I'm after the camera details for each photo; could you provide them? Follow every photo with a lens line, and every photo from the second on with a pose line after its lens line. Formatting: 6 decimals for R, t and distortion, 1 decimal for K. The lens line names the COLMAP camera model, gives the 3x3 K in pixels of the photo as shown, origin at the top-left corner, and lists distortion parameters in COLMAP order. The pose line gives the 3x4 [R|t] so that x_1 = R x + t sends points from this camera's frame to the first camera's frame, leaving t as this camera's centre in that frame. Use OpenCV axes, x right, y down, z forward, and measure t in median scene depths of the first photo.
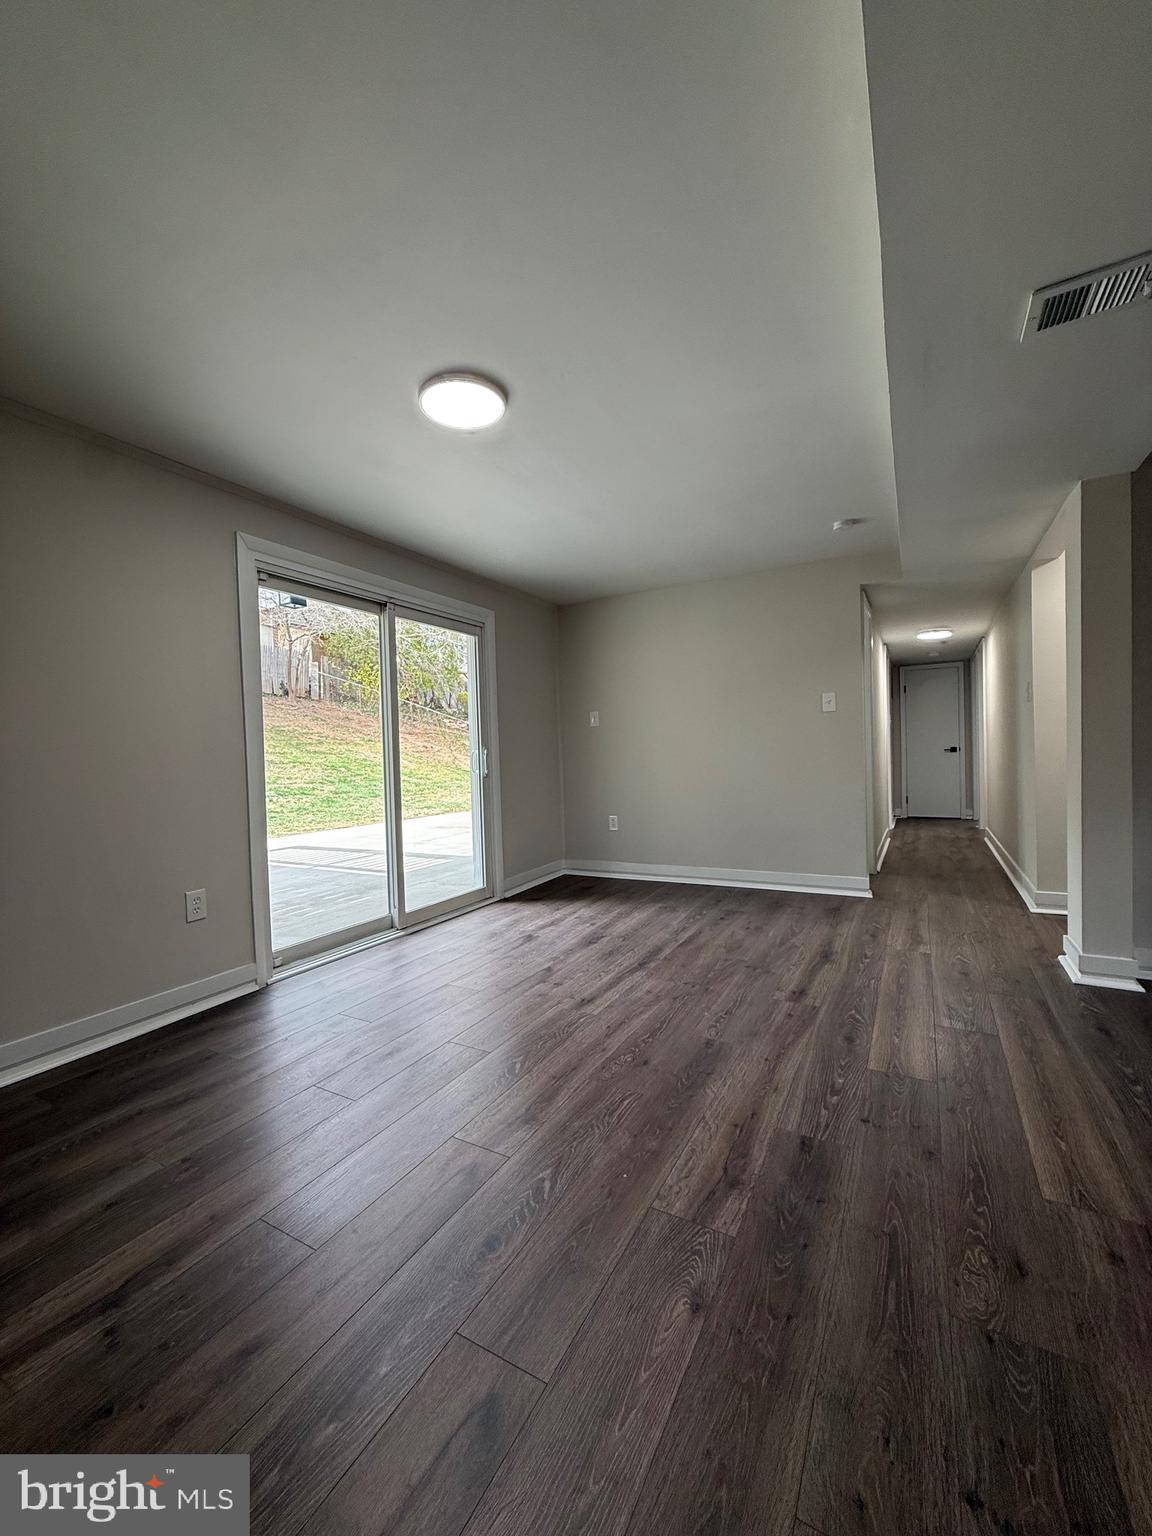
lens RADIAL K [[615.3, 0, 576.0], [0, 615.3, 768.0], [0, 0, 1]] dist [0.000136, -0.000255]
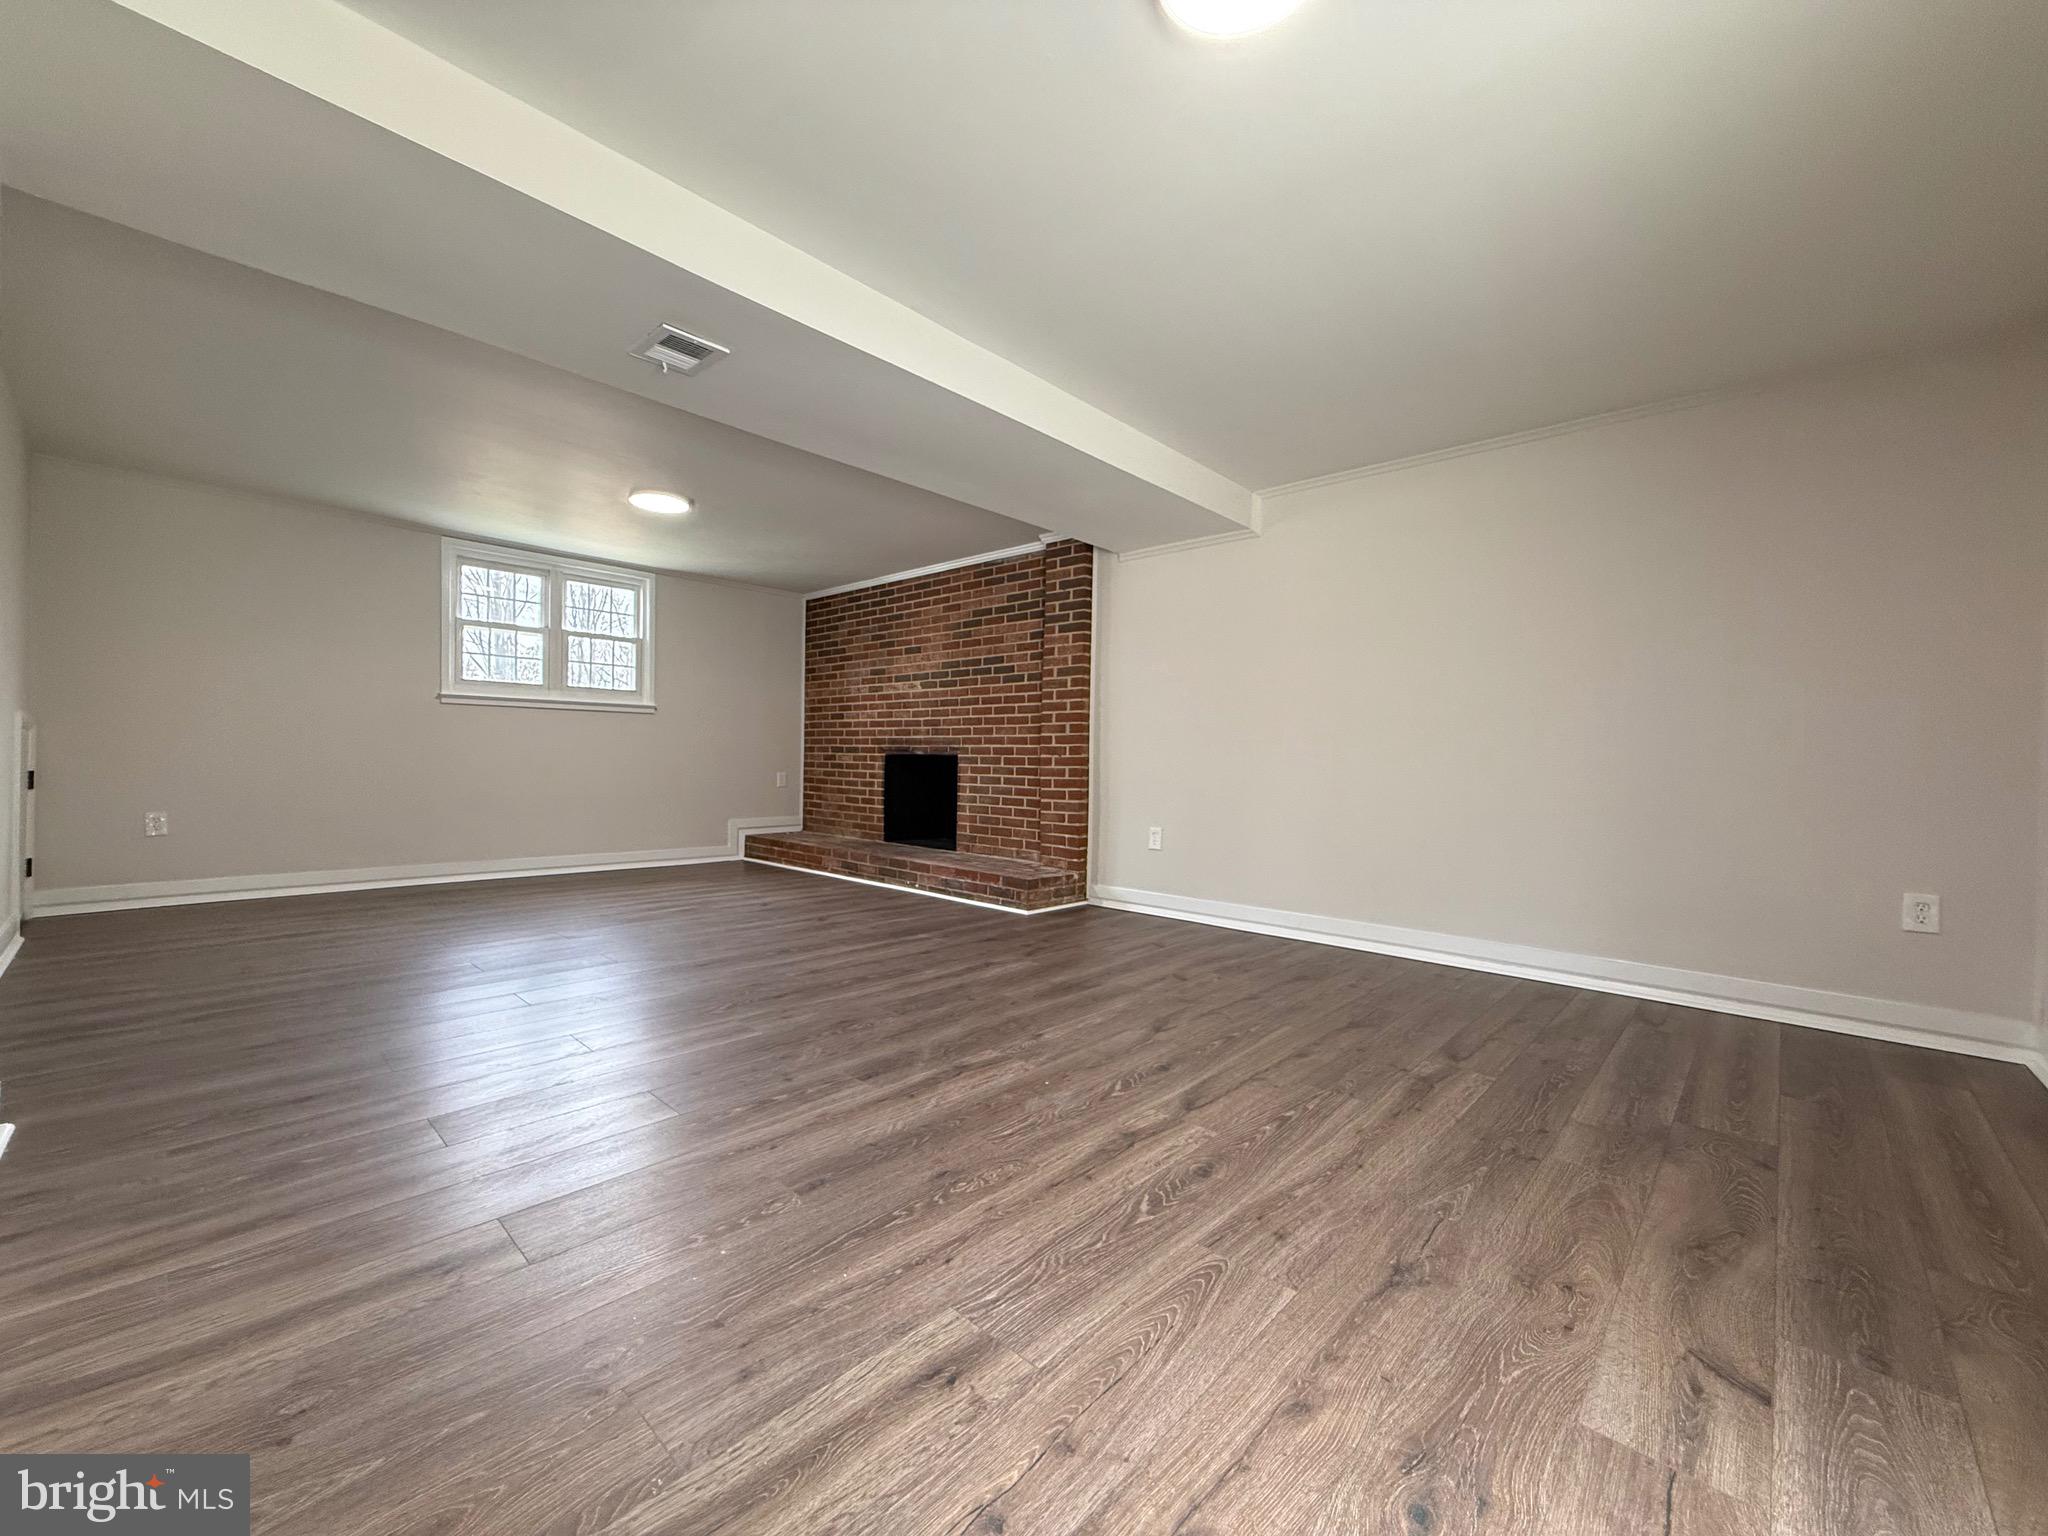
lens RADIAL K [[820.4, 0, 1024.0], [0, 820.4, 768.0], [0, 0, 1]] dist [0.000136, -0.000255]
pose [[-0.971902, 0.008720, 0.235223, -0.174505], [0.016108, 0.999435, 0.029503, 0.037156], [-0.234832, 0.032463, -0.971494, 1.815413]]
